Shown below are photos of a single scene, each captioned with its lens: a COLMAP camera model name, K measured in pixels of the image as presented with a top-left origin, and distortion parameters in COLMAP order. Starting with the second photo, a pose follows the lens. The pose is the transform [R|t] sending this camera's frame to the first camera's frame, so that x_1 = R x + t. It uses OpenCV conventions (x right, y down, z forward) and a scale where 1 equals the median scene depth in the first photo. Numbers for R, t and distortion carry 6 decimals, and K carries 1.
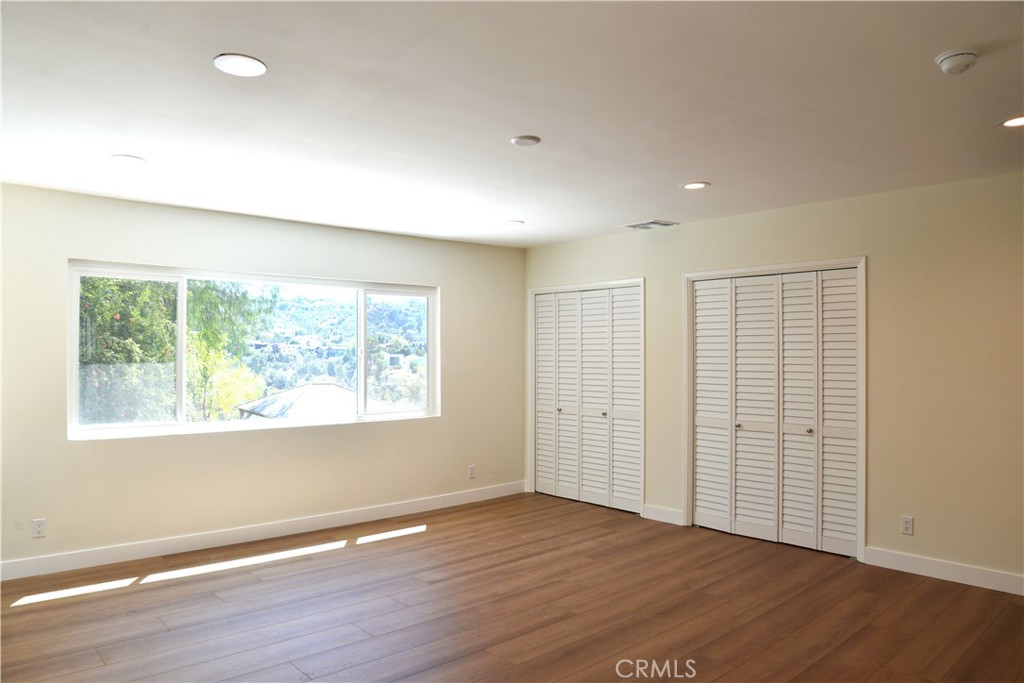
lens RADIAL K [[688.7, 0, 502.1], [0, 688.7, 344.2], [0, 0, 1]] dist [-0.096975, 0.034891]
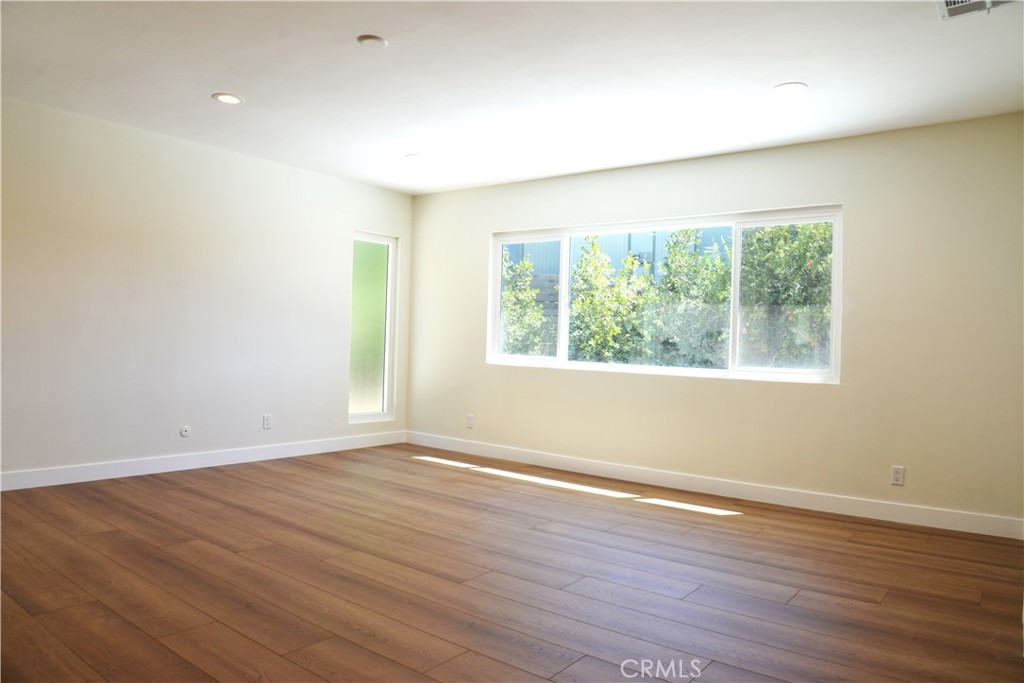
lens RADIAL K [[688.7, 0, 502.1], [0, 688.7, 344.2], [0, 0, 1]] dist [-0.096975, 0.034891]
pose [[0.179502, 0.008785, -0.983718, 0.692524], [-0.019867, 0.999789, 0.005303, 0.086402], [0.983557, 0.018591, 0.179638, 0.689663]]
